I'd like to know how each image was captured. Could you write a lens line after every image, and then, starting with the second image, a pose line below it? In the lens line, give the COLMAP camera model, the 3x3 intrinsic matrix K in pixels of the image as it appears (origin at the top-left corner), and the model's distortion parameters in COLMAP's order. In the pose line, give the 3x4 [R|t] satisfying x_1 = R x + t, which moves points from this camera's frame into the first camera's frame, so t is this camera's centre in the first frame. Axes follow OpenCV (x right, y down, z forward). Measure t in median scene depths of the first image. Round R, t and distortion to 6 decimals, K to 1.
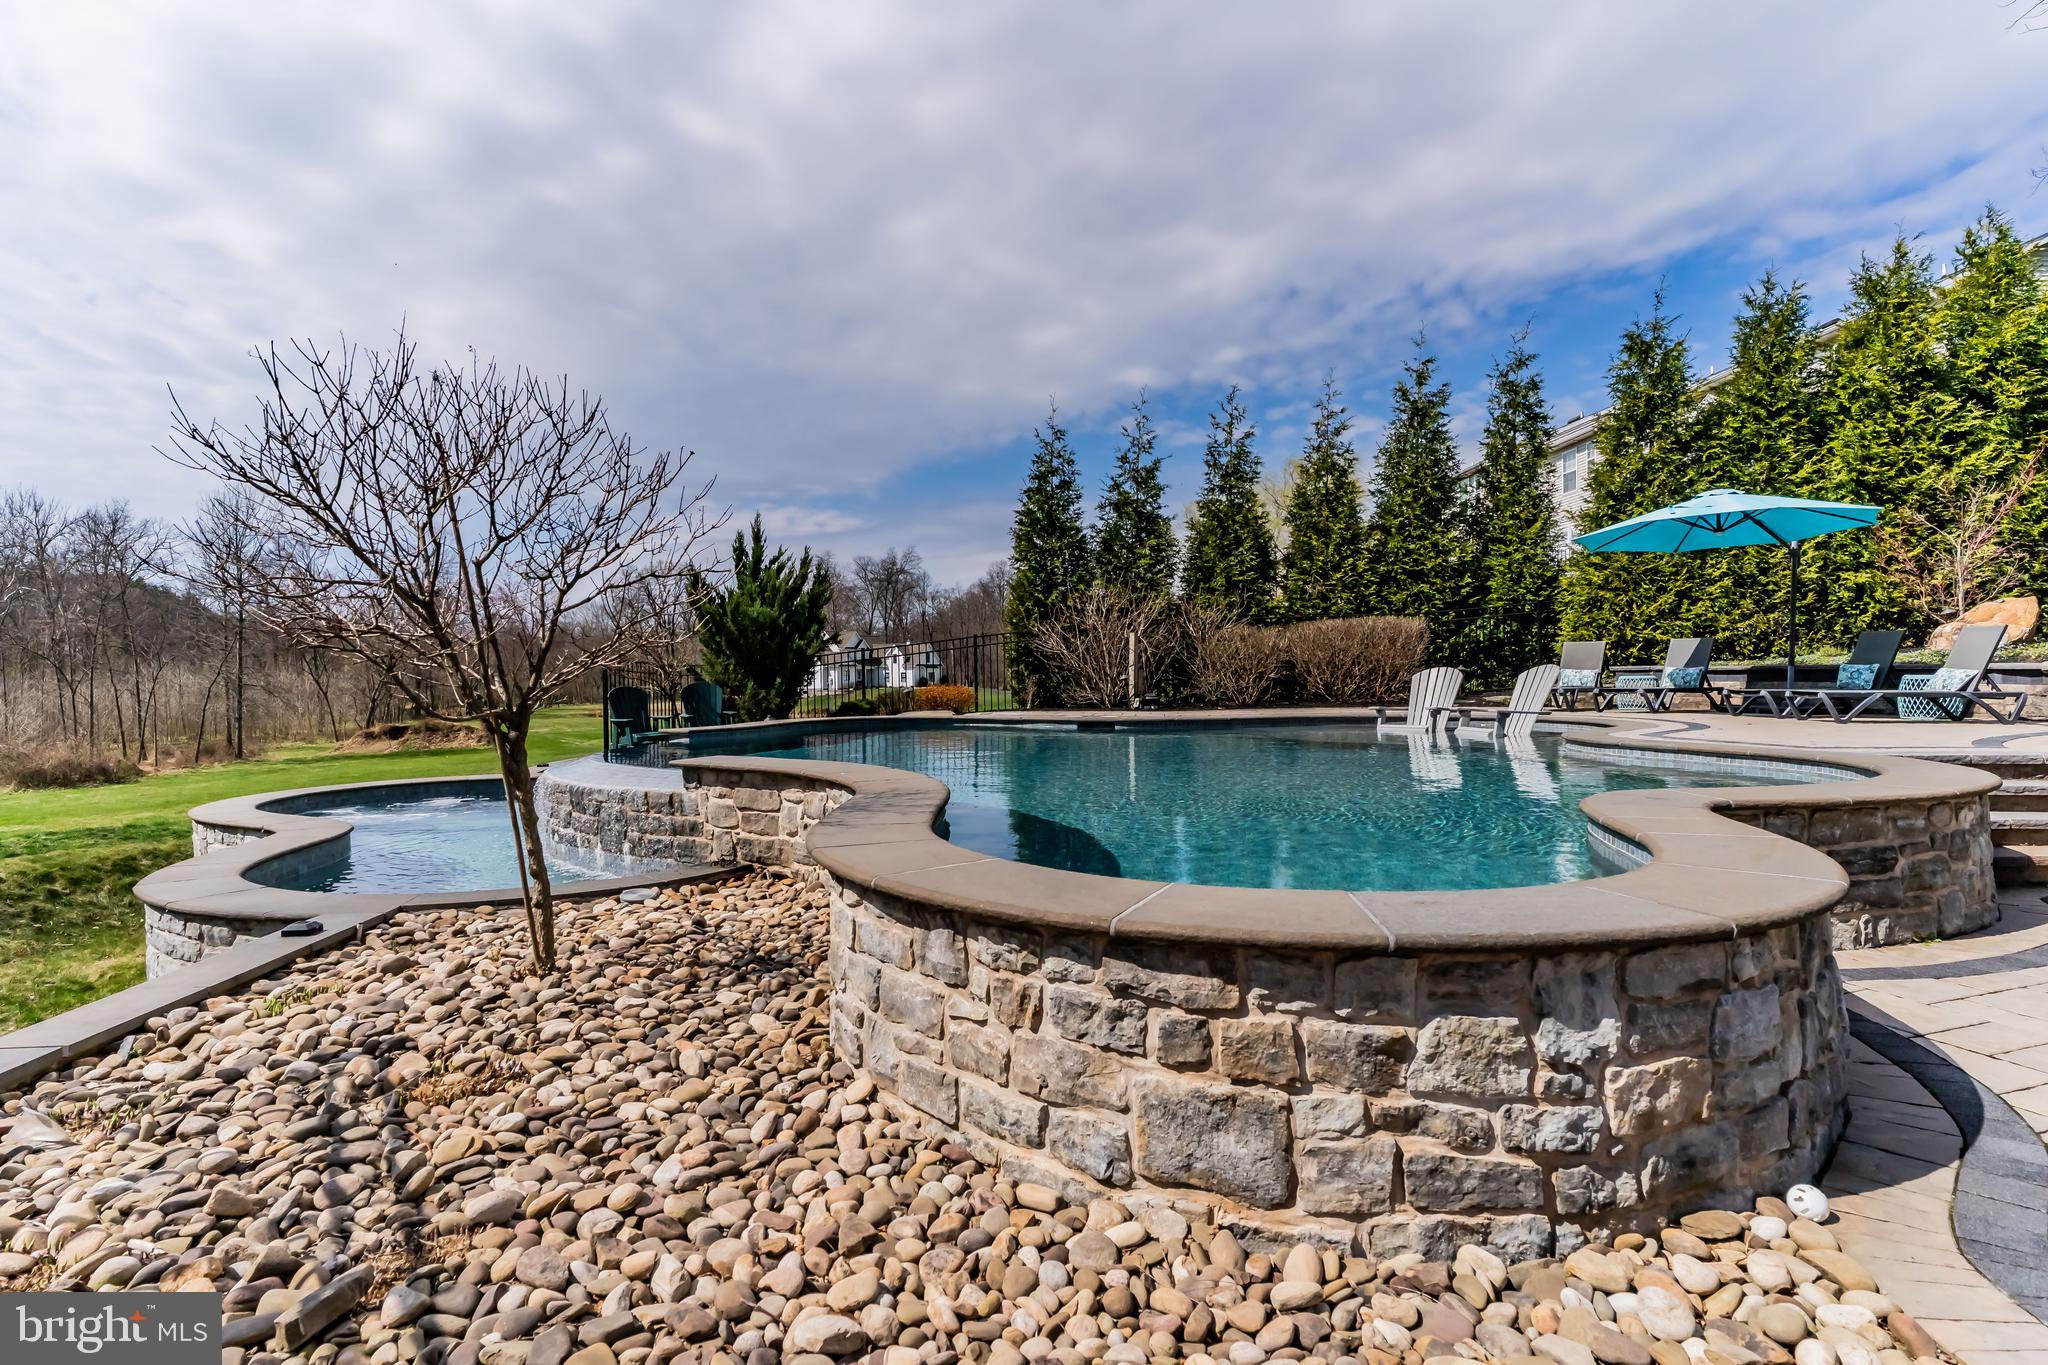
lens RADIAL K [[1075.5, 0, 1024.0], [0, 1075.5, 682.5], [0, 0, 1]] dist [-0.000540, 0.000026]
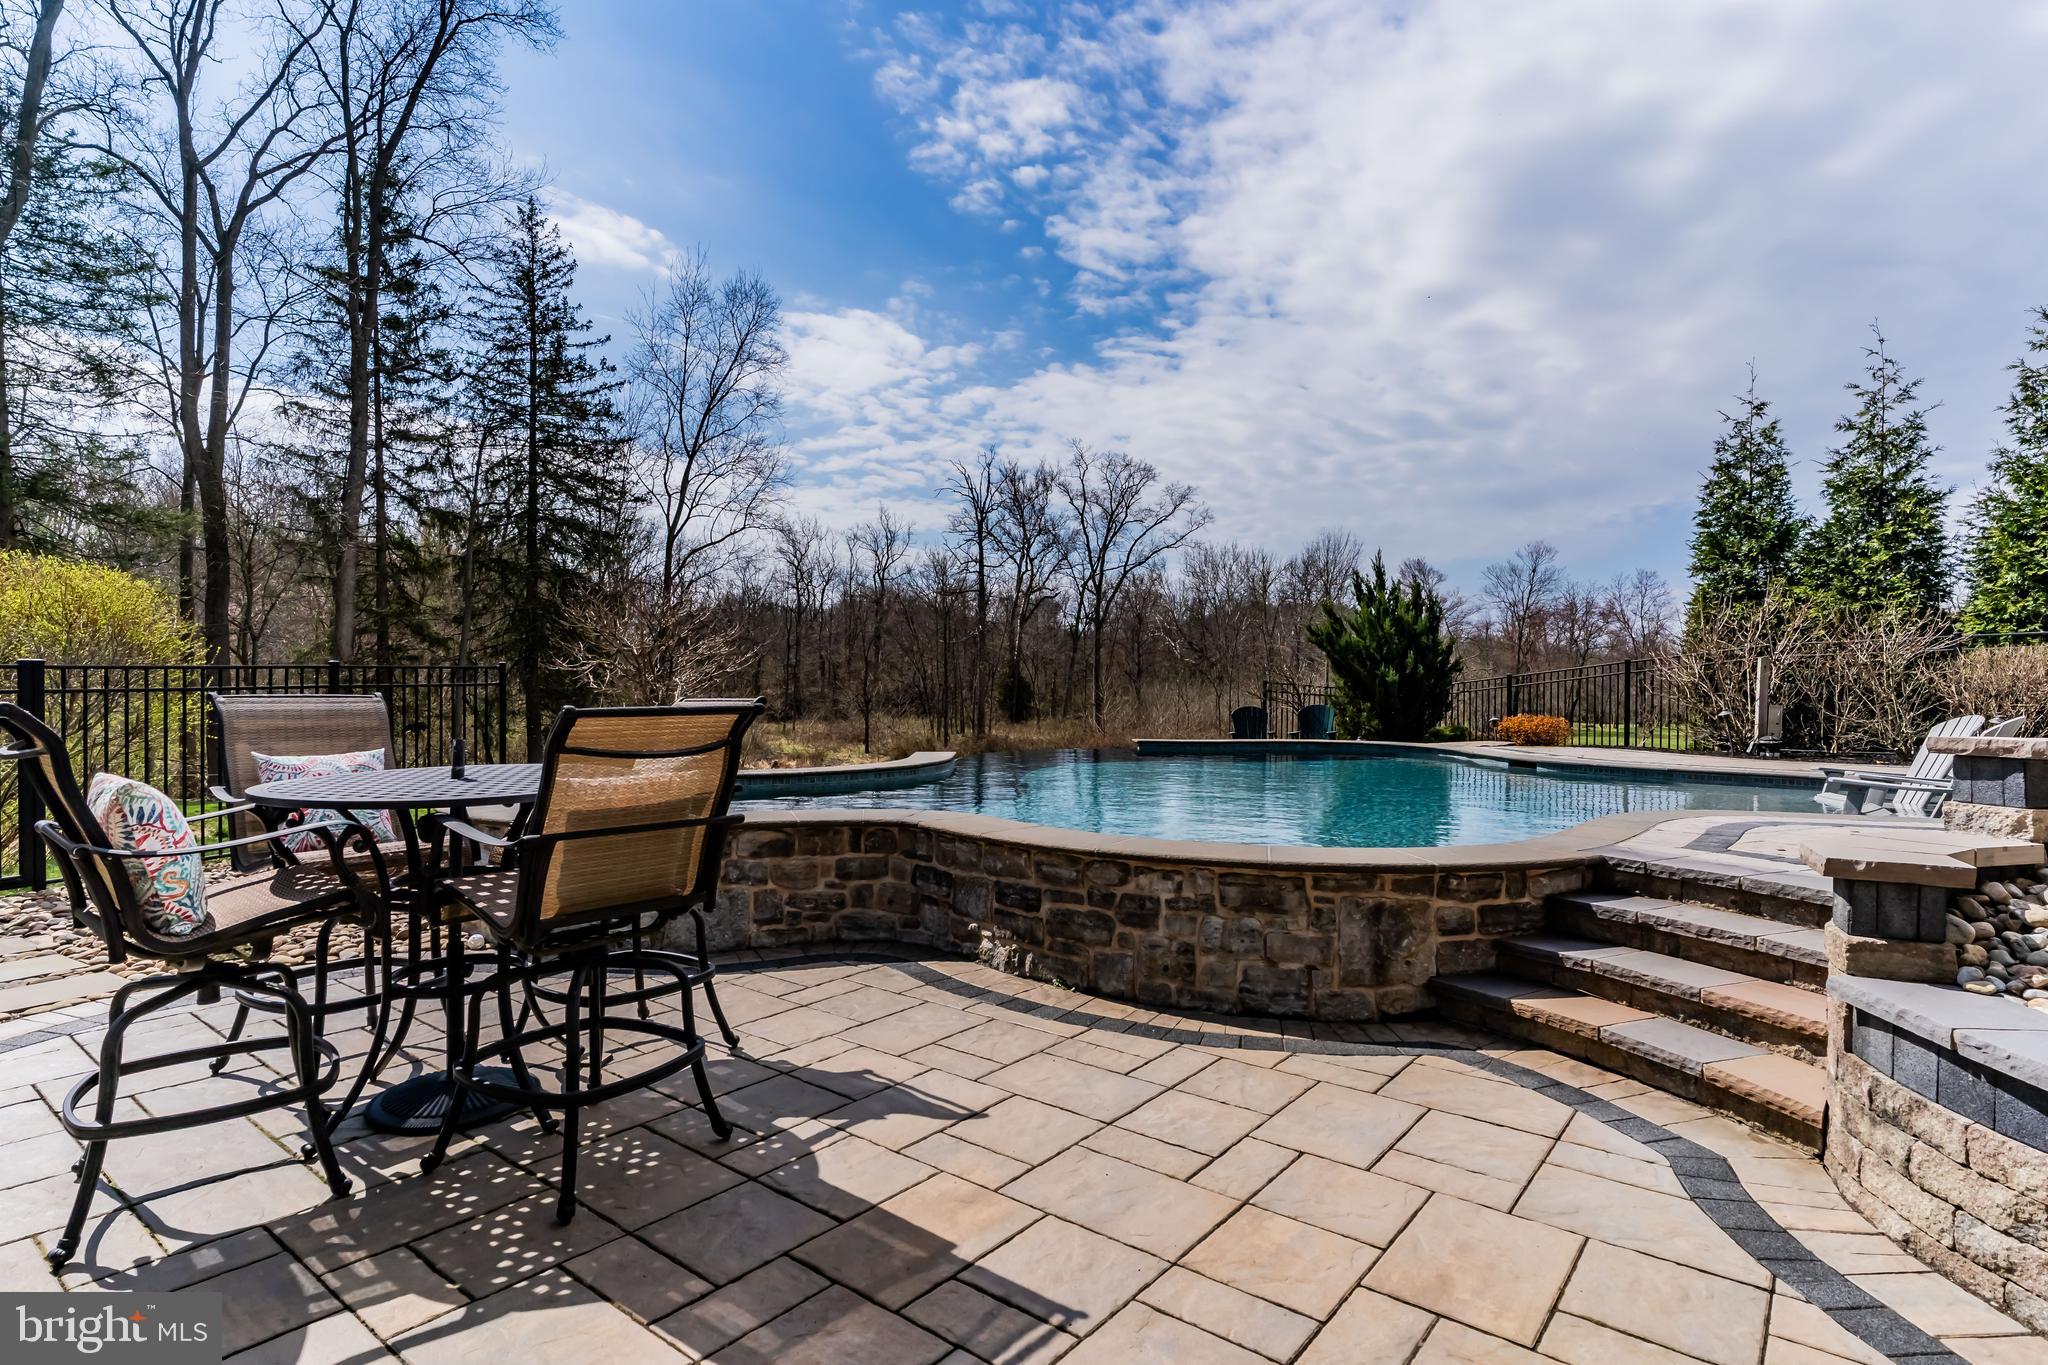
lens RADIAL K [[1051.0, 0, 1024.0], [0, 1051.0, 682.5], [0, 0, 1]] dist [-0.022146, 0.000284]
pose [[0.434056, 0.030256, -0.900378, 0.495055], [-0.030964, 0.999346, 0.018655, -0.020228], [0.900354, 0.019782, 0.434709, 0.151031]]
